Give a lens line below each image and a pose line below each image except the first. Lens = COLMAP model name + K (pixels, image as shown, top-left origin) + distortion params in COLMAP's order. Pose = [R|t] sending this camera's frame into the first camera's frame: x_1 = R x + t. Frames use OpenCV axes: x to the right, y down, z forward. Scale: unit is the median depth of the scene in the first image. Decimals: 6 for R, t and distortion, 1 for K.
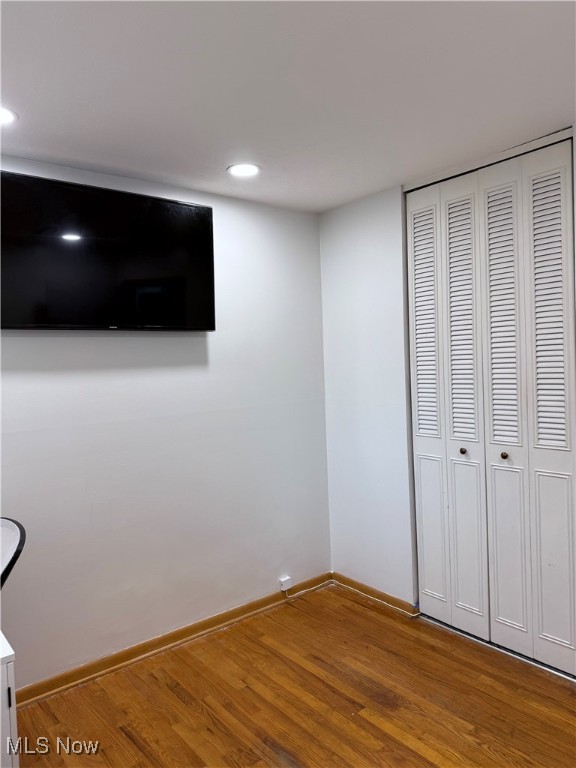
lens RADIAL K [[545.0, 0, 288.0], [0, 545.0, 384.0], [0, 0, 1]] dist [0.052942, -0.064989]
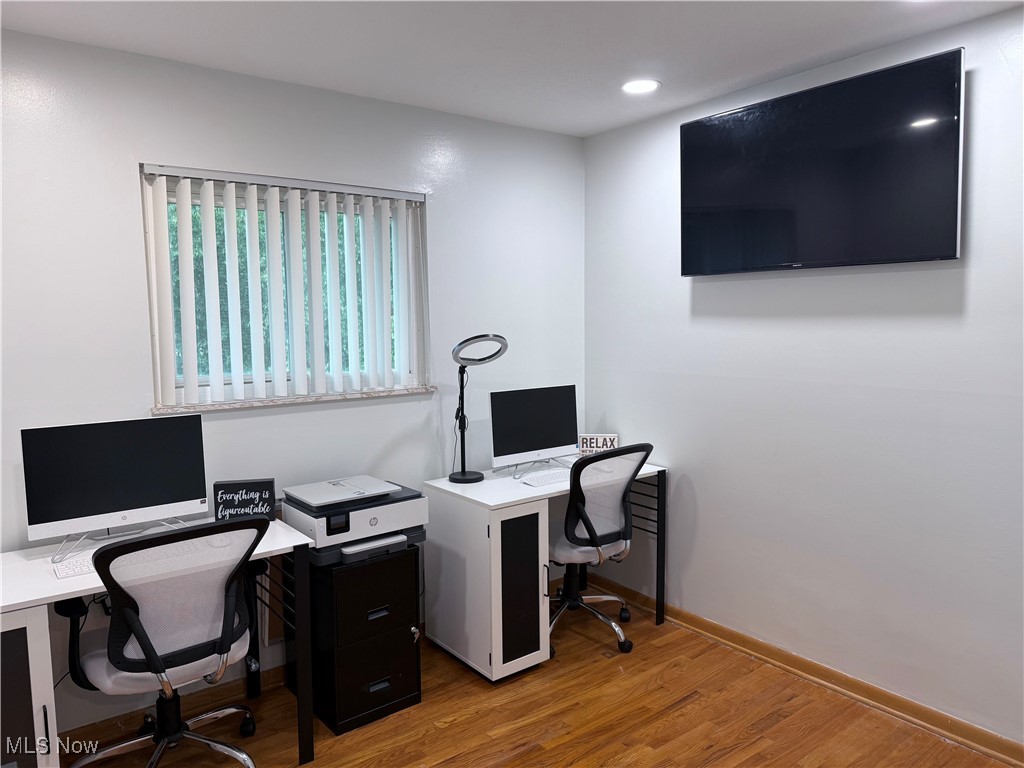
lens RADIAL K [[726.7, 0, 512.0], [0, 726.7, 384.0], [0, 0, 1]] dist [0.052942, -0.064989]
pose [[-0.031307, 0.131618, -0.990806, 0.806259], [-0.034546, 0.990557, 0.132676, -0.058142], [0.998913, 0.038382, -0.026464, 0.619436]]
